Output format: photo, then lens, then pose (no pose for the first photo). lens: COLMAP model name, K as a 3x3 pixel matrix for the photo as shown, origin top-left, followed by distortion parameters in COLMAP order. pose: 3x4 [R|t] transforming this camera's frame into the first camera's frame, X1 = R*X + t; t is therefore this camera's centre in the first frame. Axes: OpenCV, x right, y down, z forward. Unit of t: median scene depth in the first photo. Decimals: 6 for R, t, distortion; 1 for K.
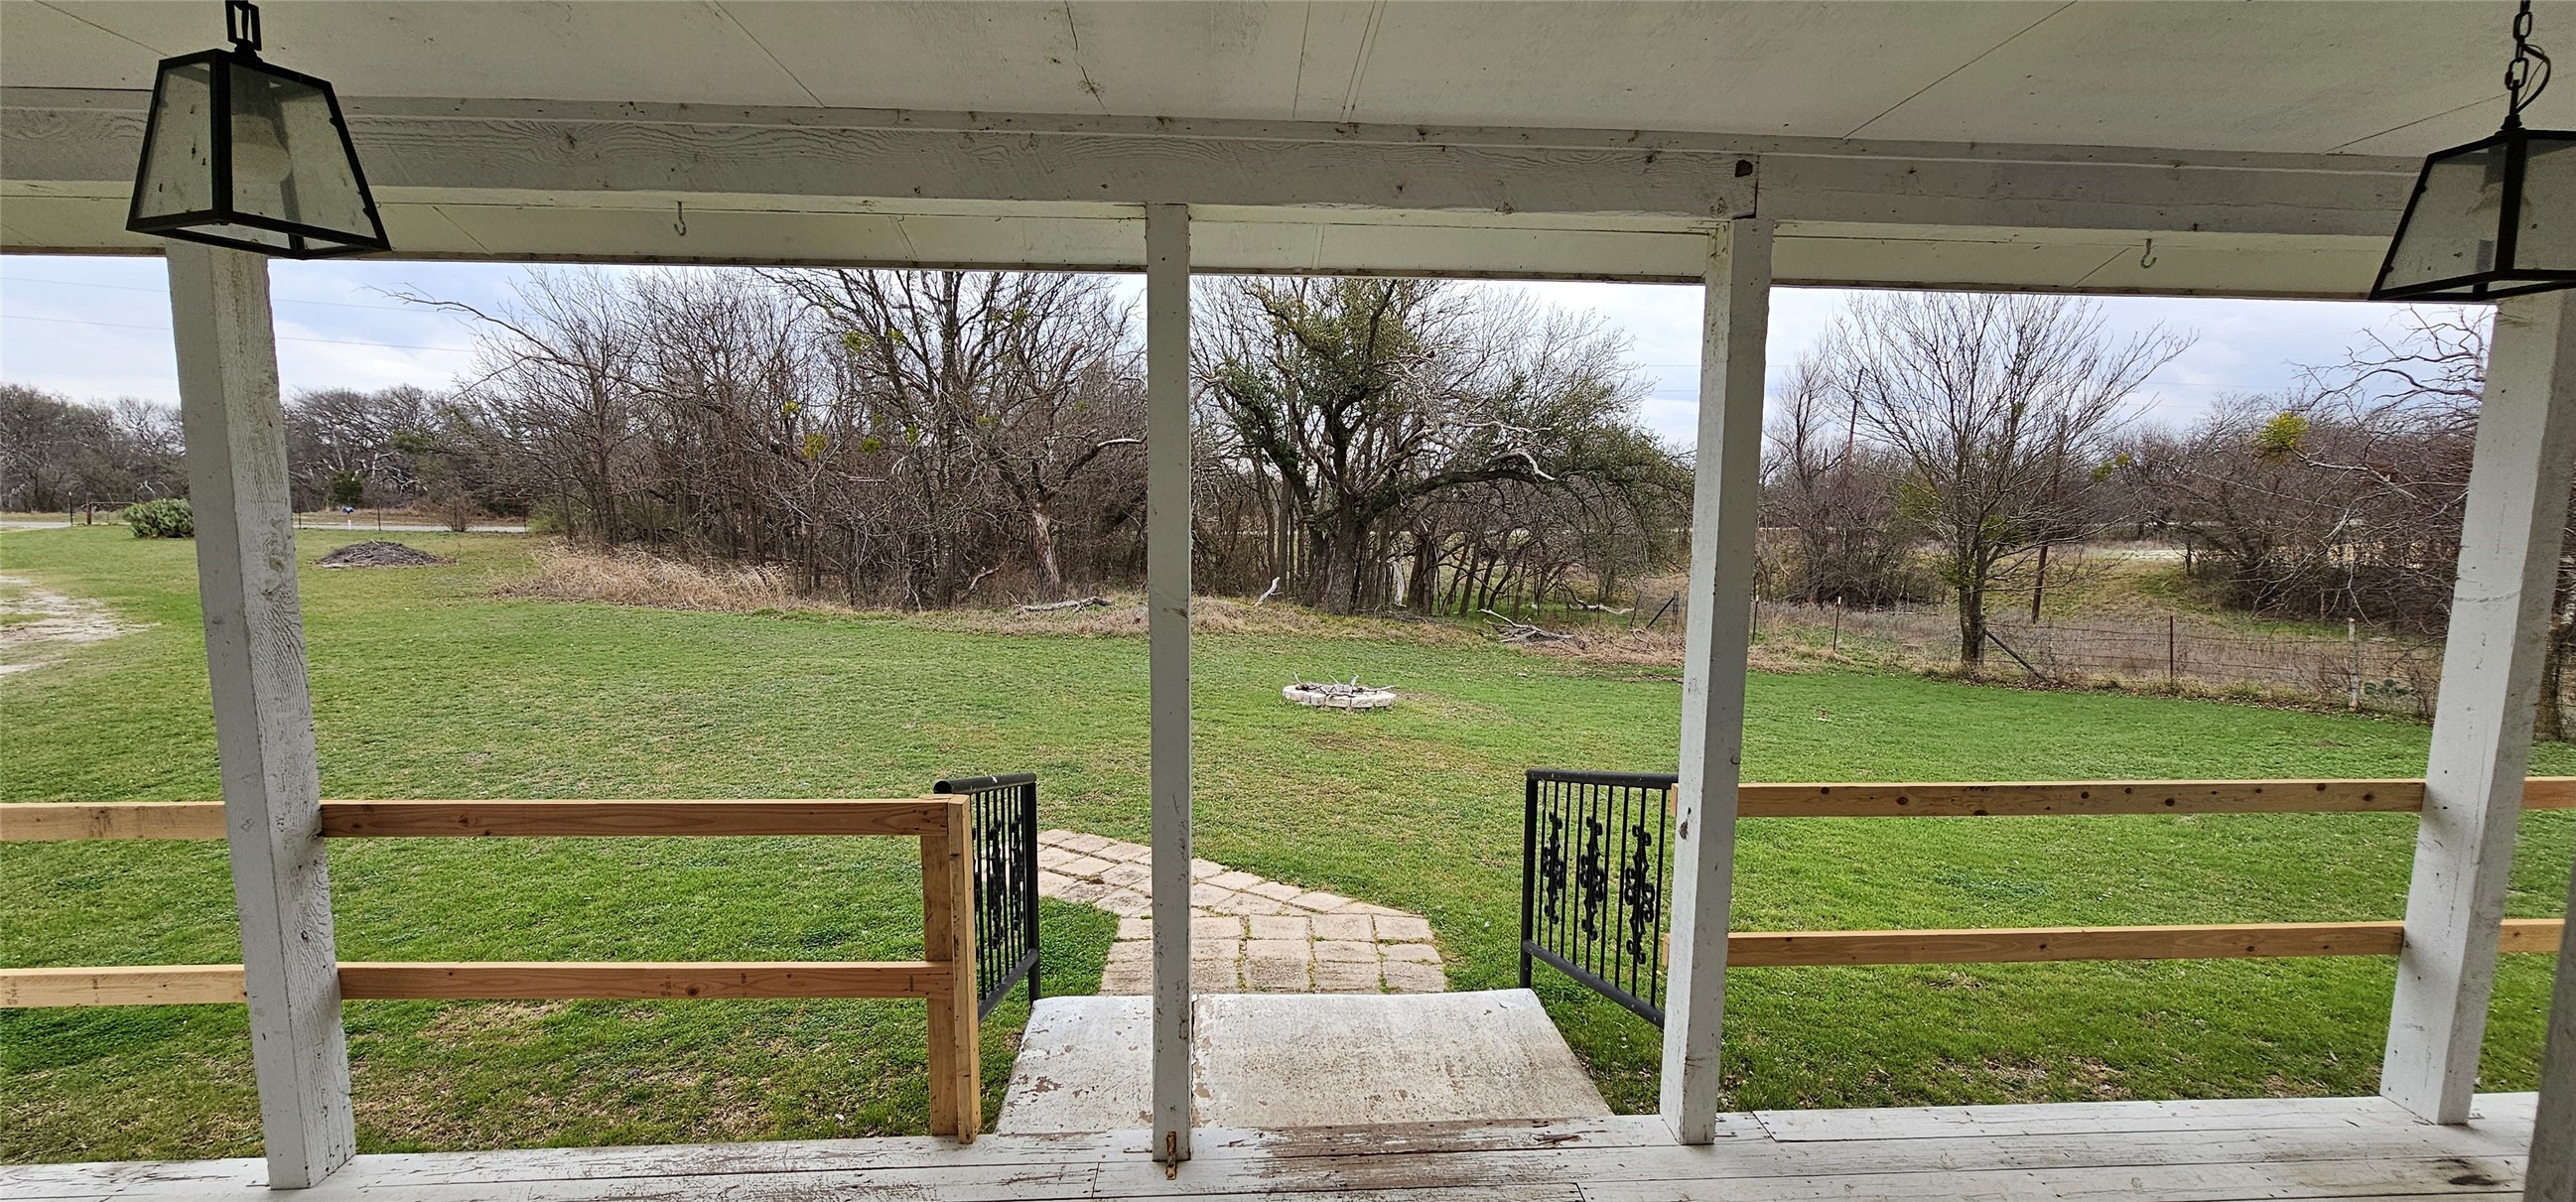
lens RADIAL K [[1052.2, 0, 1289.6], [0, 1052.2, 606.5], [0, 0, 1]] dist [-0.004852, 0.001748]
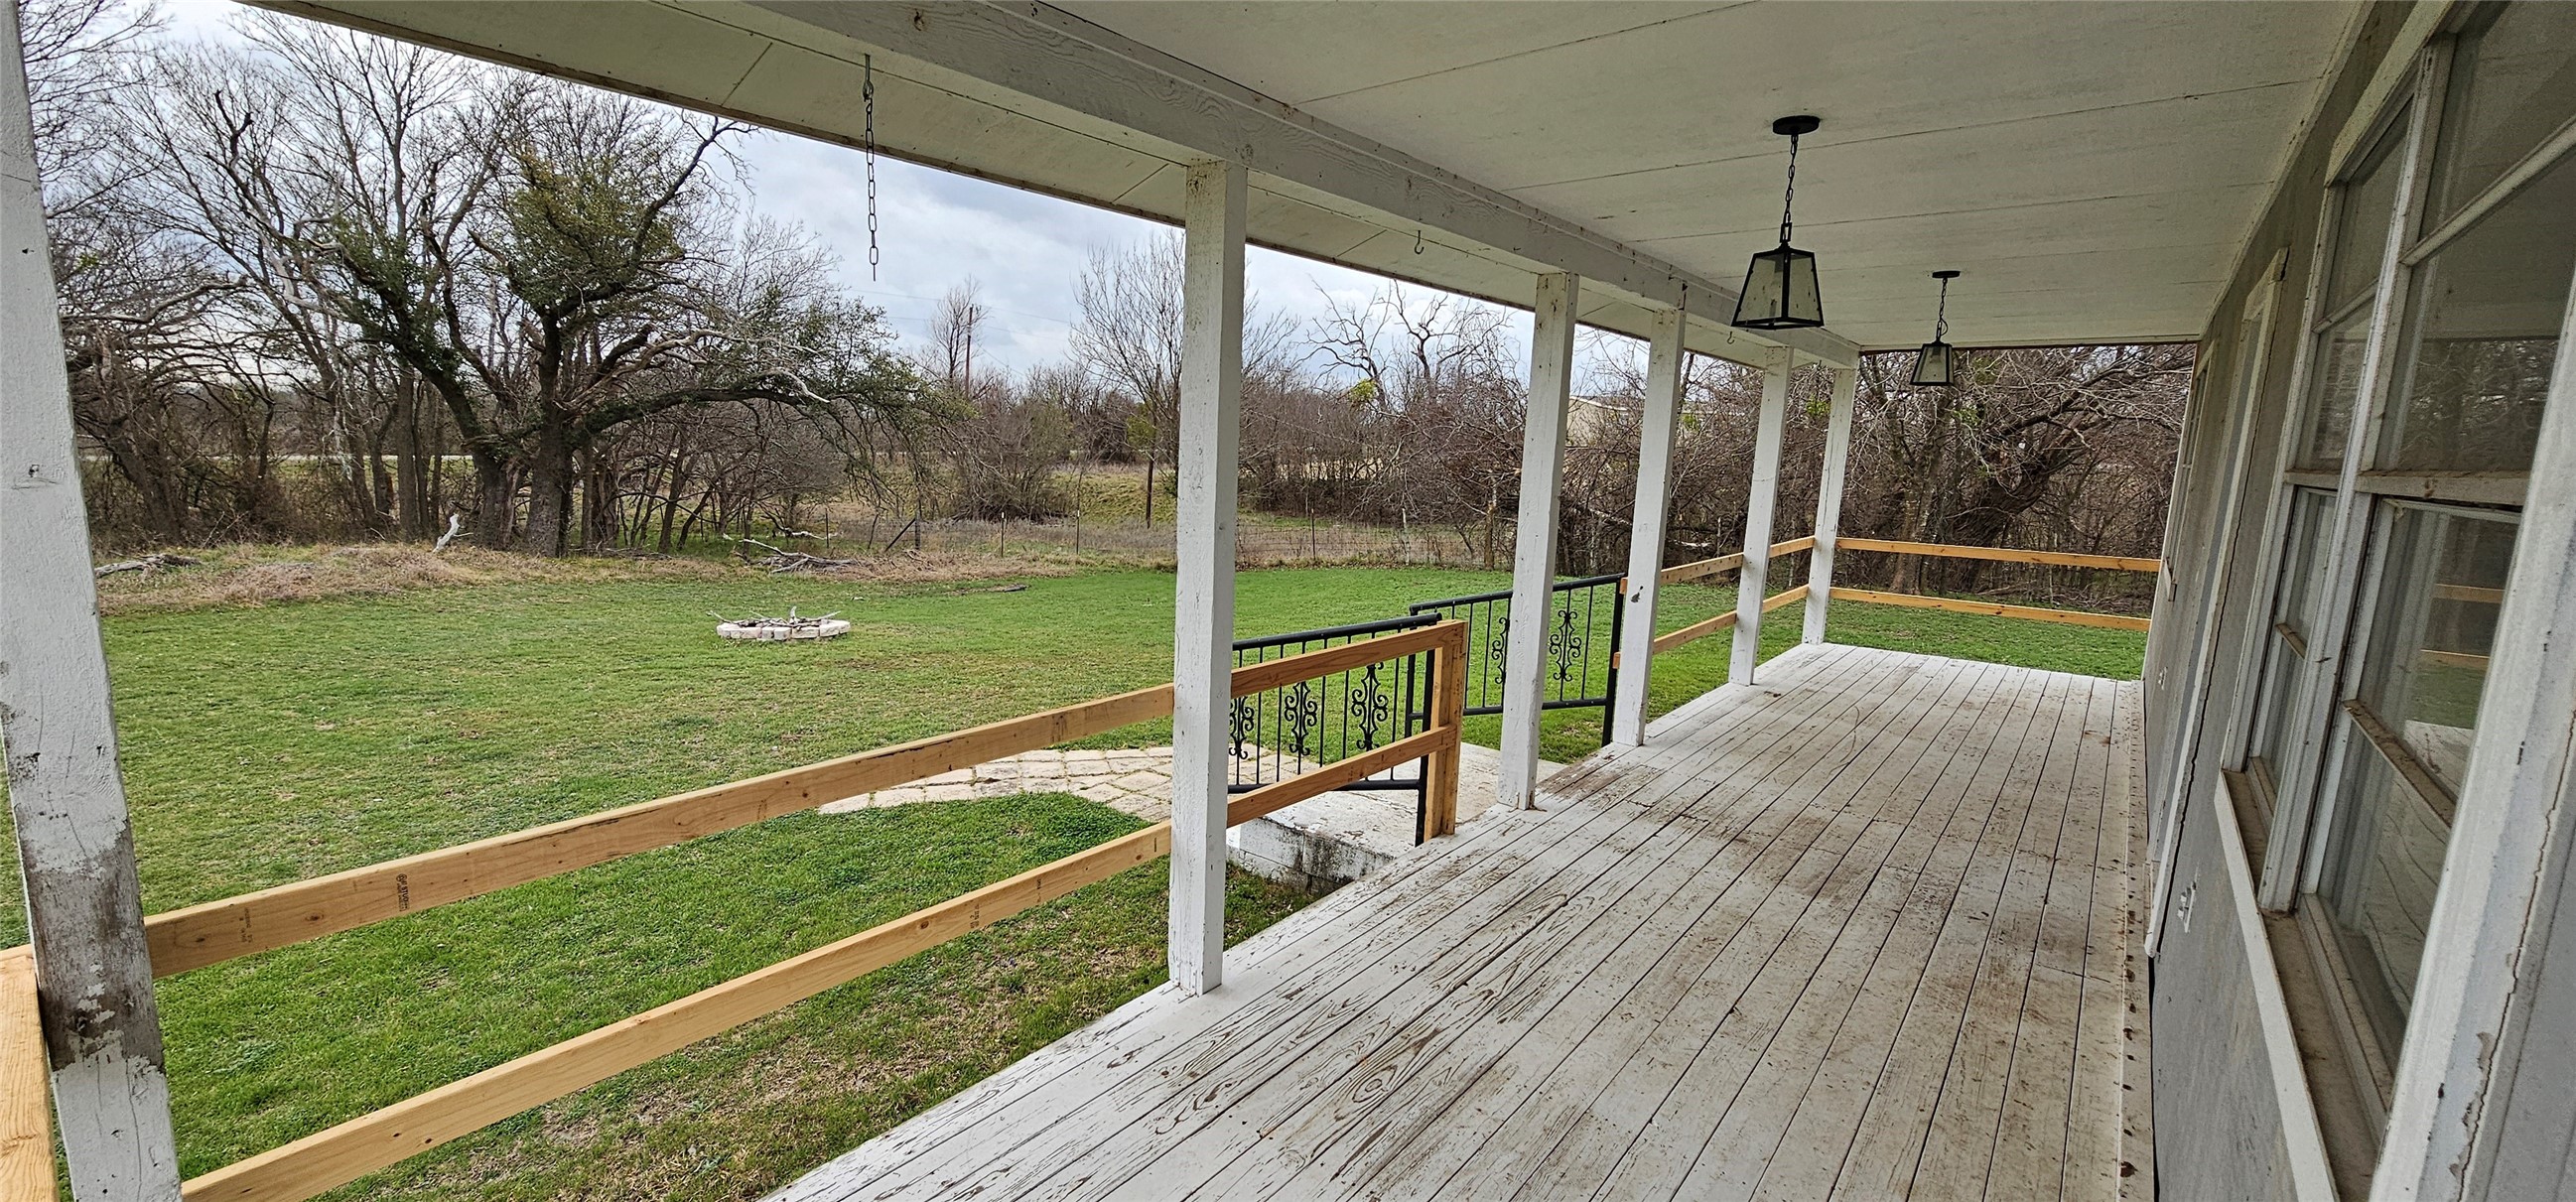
lens RADIAL K [[1052.2, 0, 1302.6], [0, 1052.2, 600.3], [0, 0, 1]] dist [-0.004852, 0.001748]
pose [[0.664448, -0.100788, 0.740507, -0.546918], [0.052157, 0.994702, 0.088585, -0.000812], [-0.745512, -0.020237, 0.666185, 0.033797]]
